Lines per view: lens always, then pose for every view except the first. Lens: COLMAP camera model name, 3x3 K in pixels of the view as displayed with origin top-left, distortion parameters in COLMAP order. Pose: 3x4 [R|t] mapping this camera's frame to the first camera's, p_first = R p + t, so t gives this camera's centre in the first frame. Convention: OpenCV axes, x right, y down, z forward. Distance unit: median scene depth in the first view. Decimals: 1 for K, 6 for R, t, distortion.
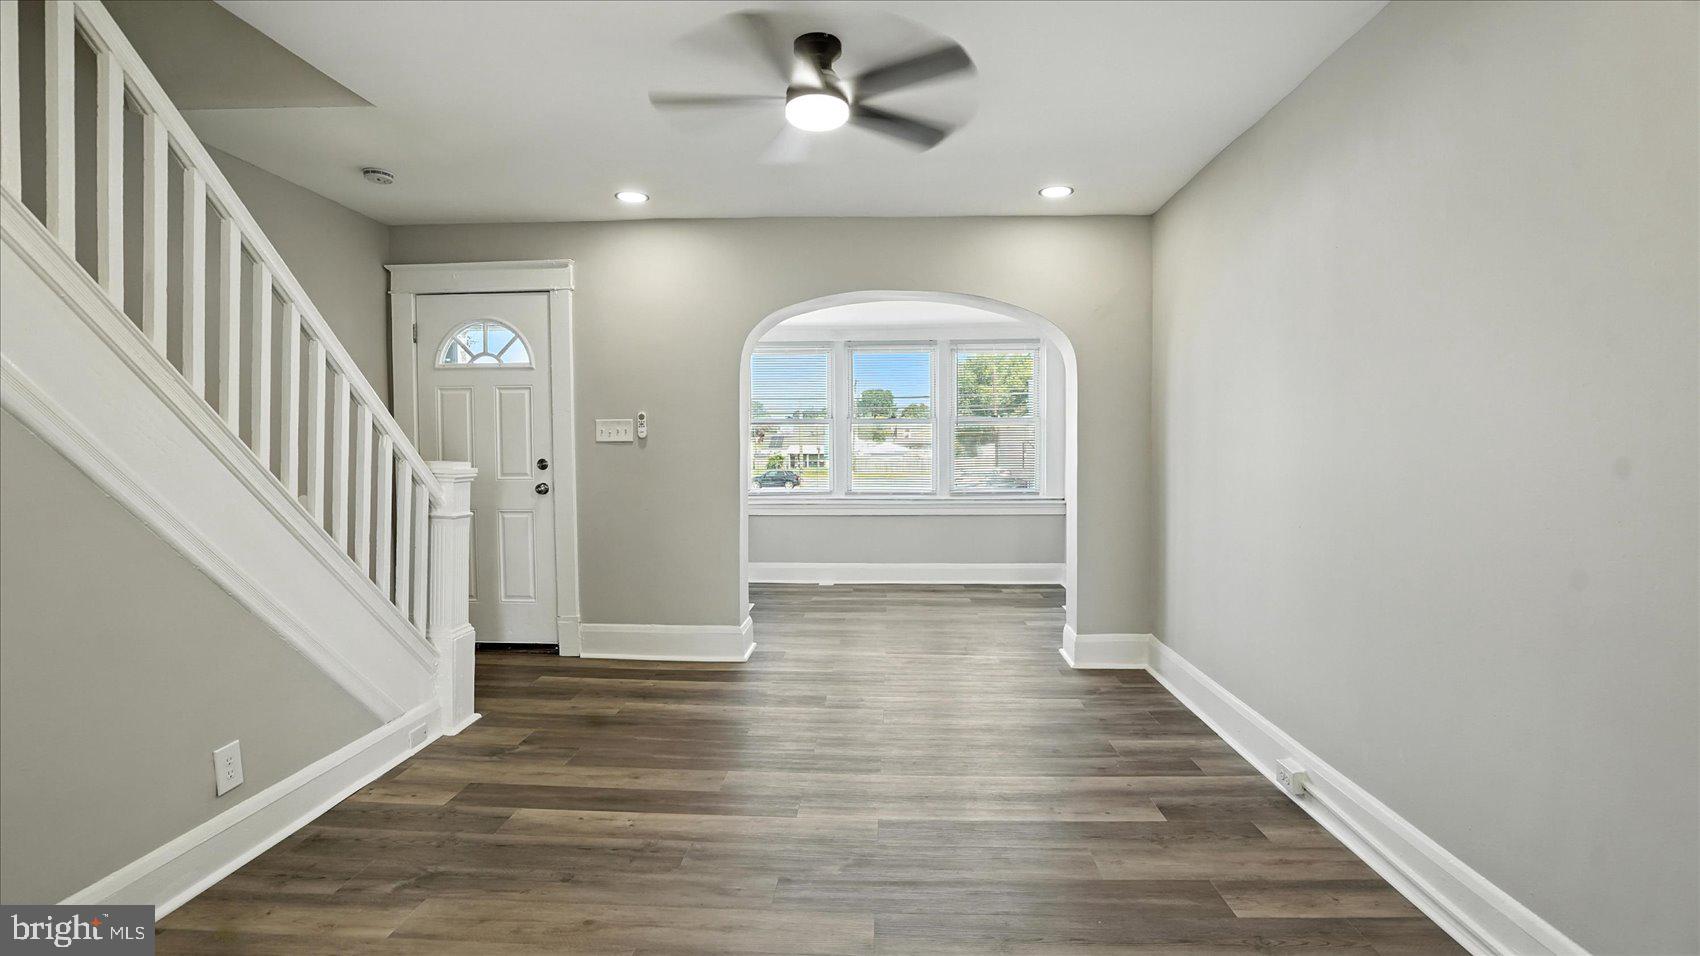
lens RADIAL K [[814.8, 0, 850.0], [0, 814.8, 478.0], [0, 0, 1]] dist [-0.060448, 0.023333]
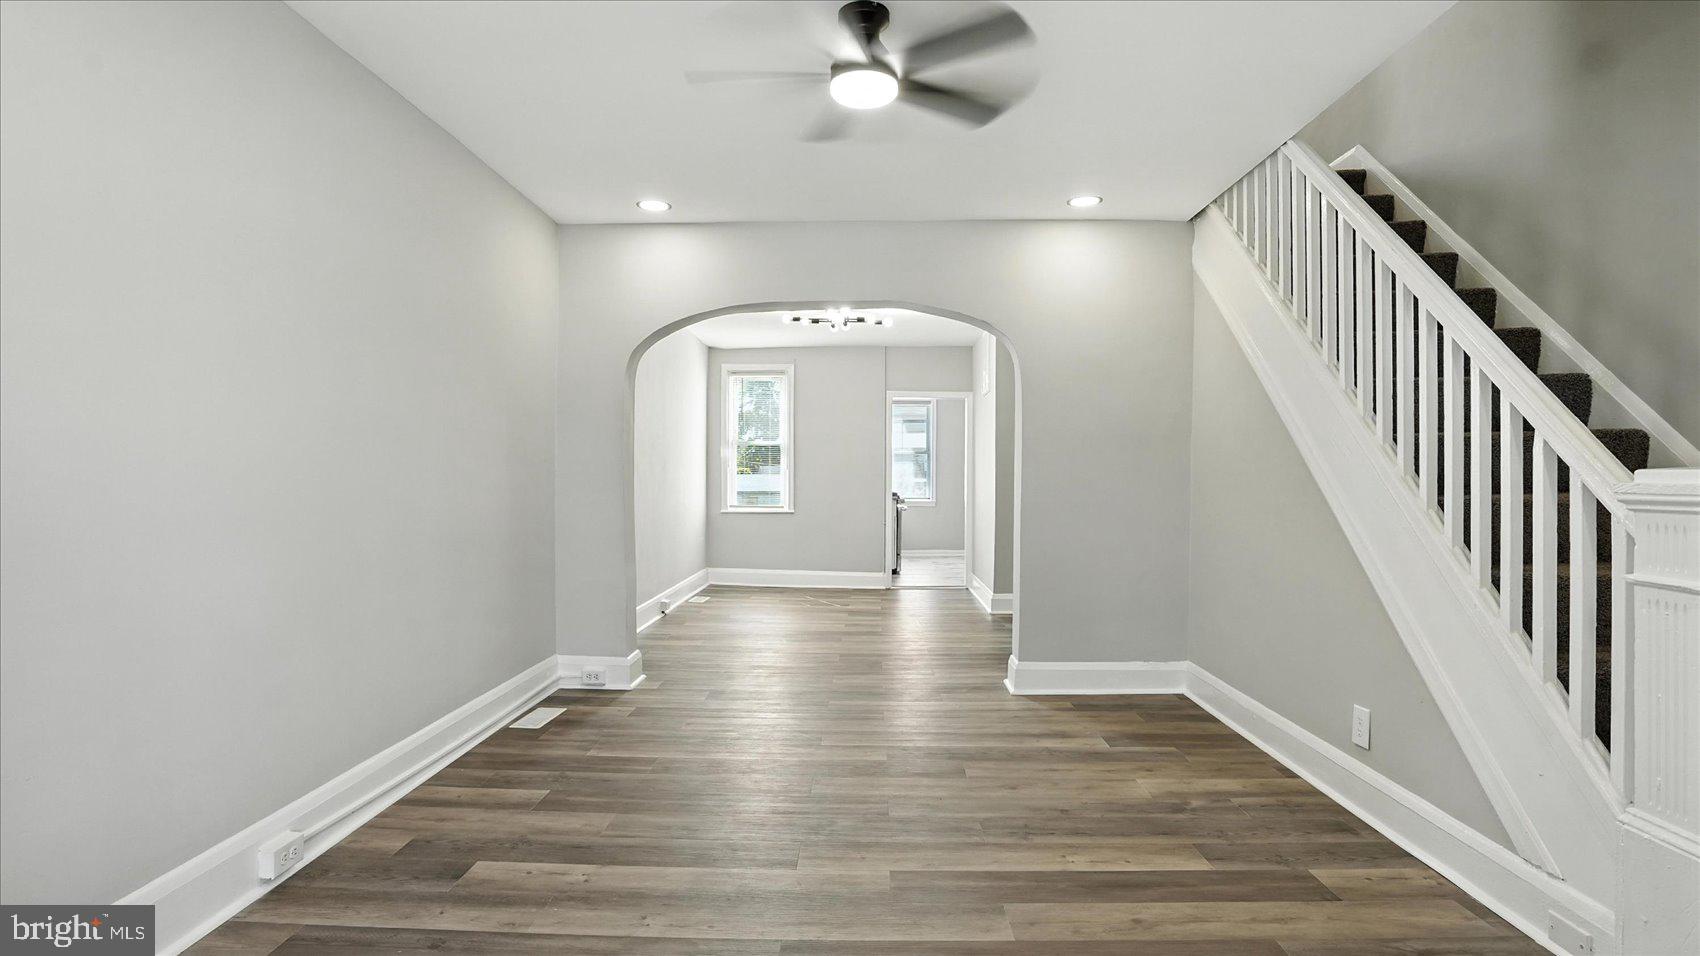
lens RADIAL K [[814.8, 0, 850.0], [0, 814.8, 478.0], [0, 0, 1]] dist [-0.060448, 0.023333]
pose [[-0.999609, -0.000240, -0.027967, 0.001046], [-0.001449, 0.999065, 0.043209, -0.044525], [0.027931, 0.043233, -0.998675, 1.915584]]
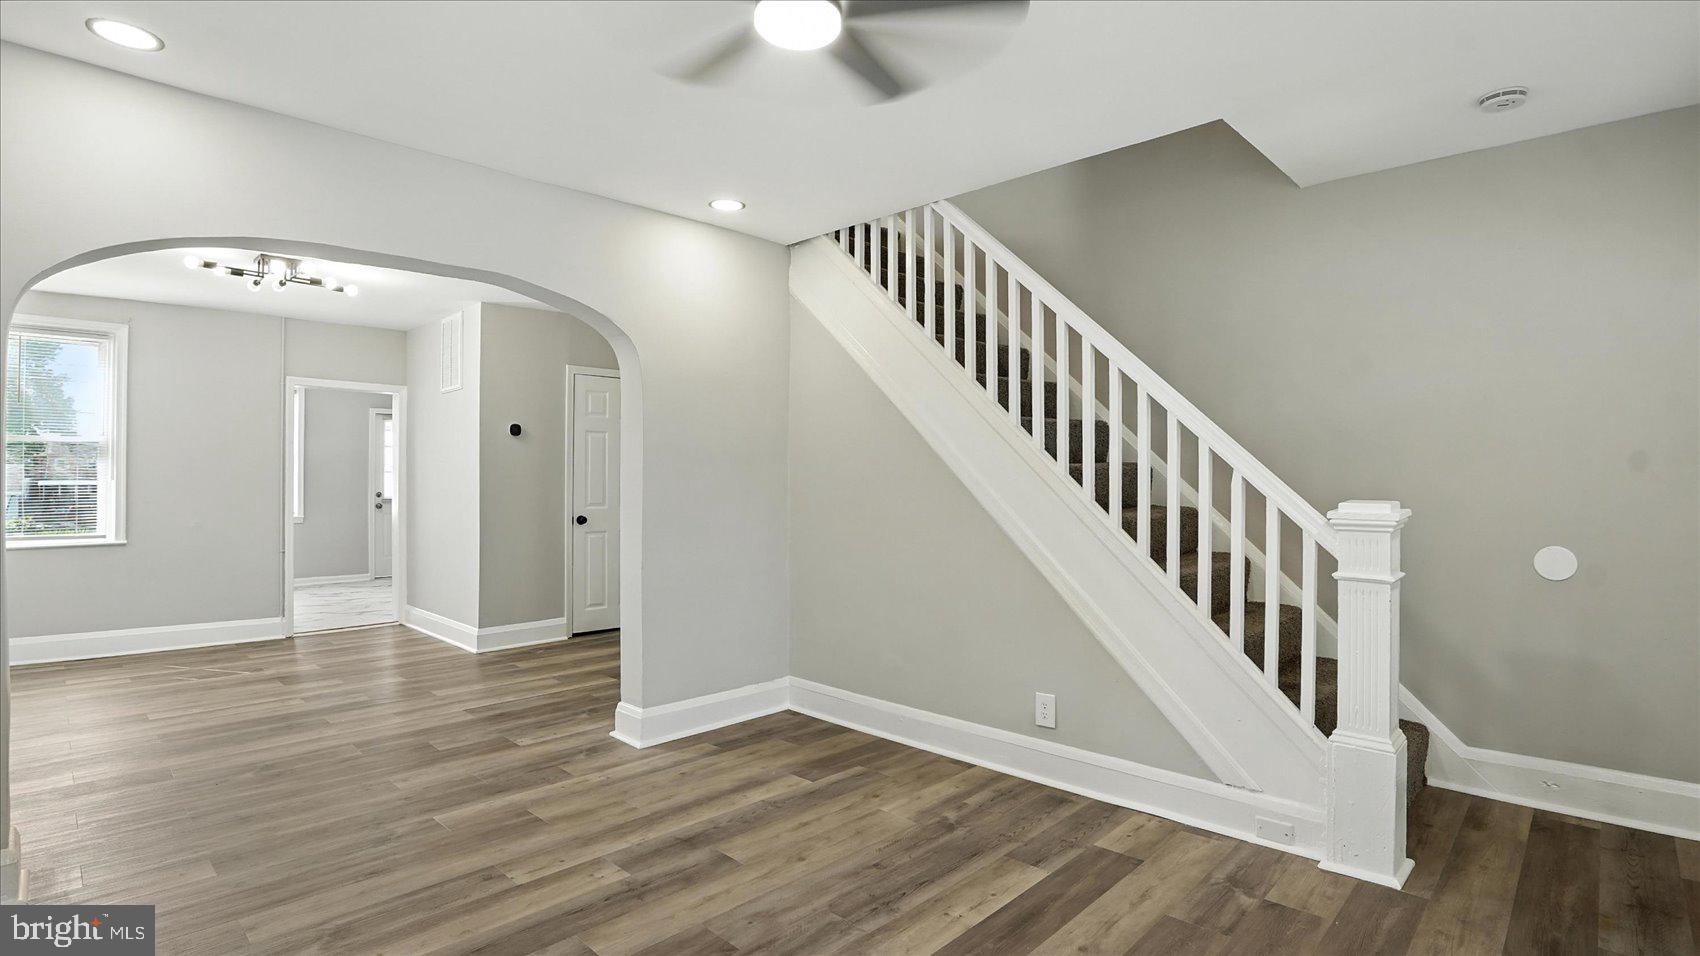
lens RADIAL K [[815.4, 0, 842.9], [0, 815.4, 461.7], [0, 0, 1]] dist [-0.054987, 0.024165]
pose [[-0.664265, -0.012727, -0.747389, 0.466985], [-0.029123, 0.999537, 0.008863, -0.065401], [0.746930, 0.027653, -0.664327, 1.495482]]
